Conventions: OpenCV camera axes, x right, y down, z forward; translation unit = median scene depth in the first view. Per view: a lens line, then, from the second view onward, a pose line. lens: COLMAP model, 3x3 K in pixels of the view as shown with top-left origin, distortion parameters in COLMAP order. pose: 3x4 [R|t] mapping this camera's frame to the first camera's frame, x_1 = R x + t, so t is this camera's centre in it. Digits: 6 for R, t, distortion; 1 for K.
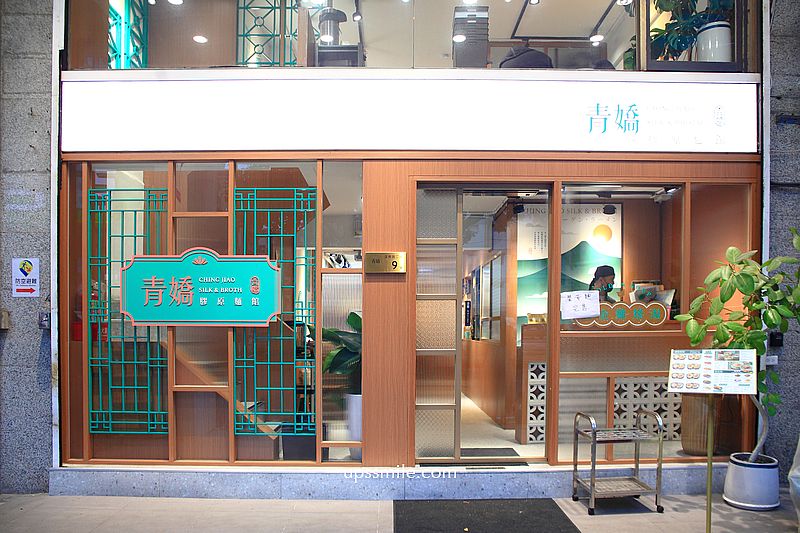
lens RADIAL K [[742.1, 0, 400.0], [0, 742.1, 324.2], [0, 0, 1]] dist [-0.066247, 0.006862]
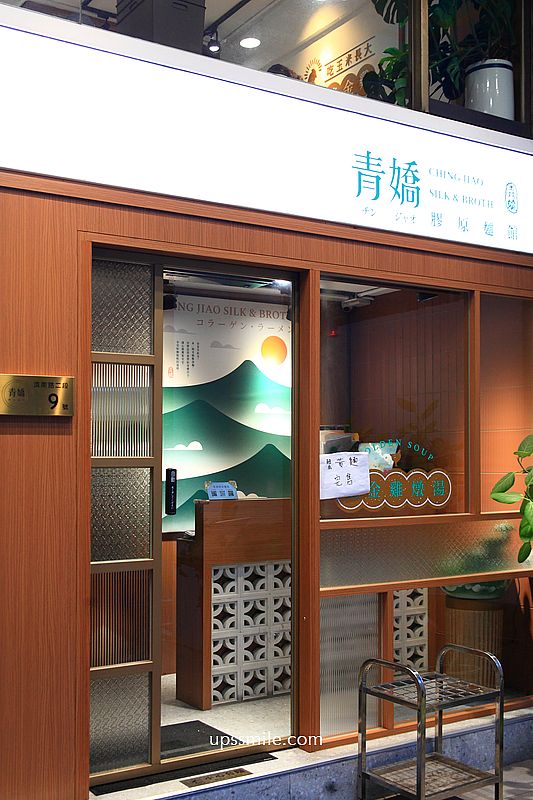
lens RADIAL K [[1032.3, 0, 266.5], [0, 1032.3, 400.0], [0, 0, 1]] dist [0.029607, 0.038387]
pose [[0.816324, 0.026605, 0.576981, -0.298991], [-0.004374, 0.999195, -0.039884, -0.053303], [-0.577578, 0.030034, 0.815783, 0.333784]]
